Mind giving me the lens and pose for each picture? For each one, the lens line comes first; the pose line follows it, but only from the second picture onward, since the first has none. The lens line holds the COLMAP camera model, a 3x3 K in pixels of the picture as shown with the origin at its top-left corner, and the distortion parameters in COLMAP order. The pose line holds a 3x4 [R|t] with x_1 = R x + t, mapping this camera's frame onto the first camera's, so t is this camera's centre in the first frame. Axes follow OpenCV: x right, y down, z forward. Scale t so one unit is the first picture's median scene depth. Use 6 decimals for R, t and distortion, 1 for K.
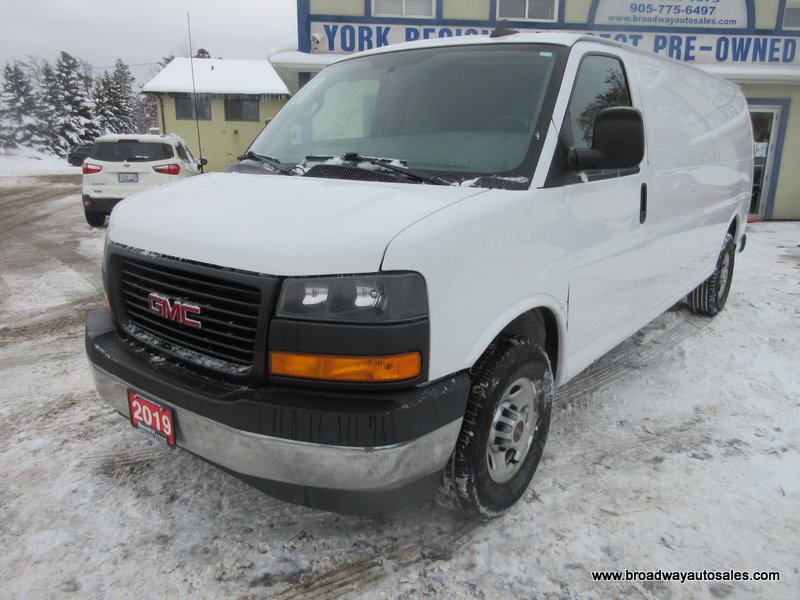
lens RADIAL K [[603.9, 0, 396.5], [0, 603.9, 298.5], [0, 0, 1]] dist [0.014823, 0.004418]
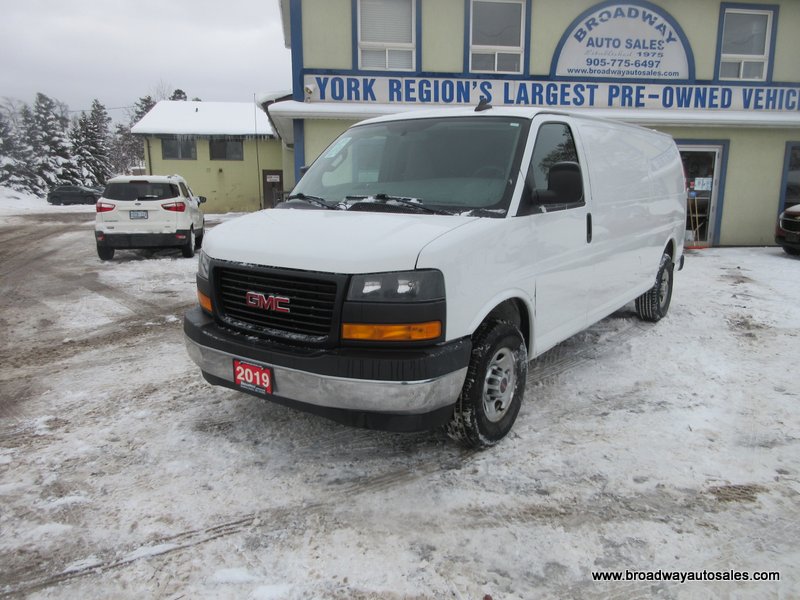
lens RADIAL K [[603.9, 0, 396.5], [0, 603.9, 298.5], [0, 0, 1]] dist [0.014823, 0.004418]
pose [[0.999058, -0.017074, 0.039895, -0.095511], [0.019281, 0.998266, -0.055624, 0.080817], [-0.038876, 0.056341, 0.997654, -0.388742]]
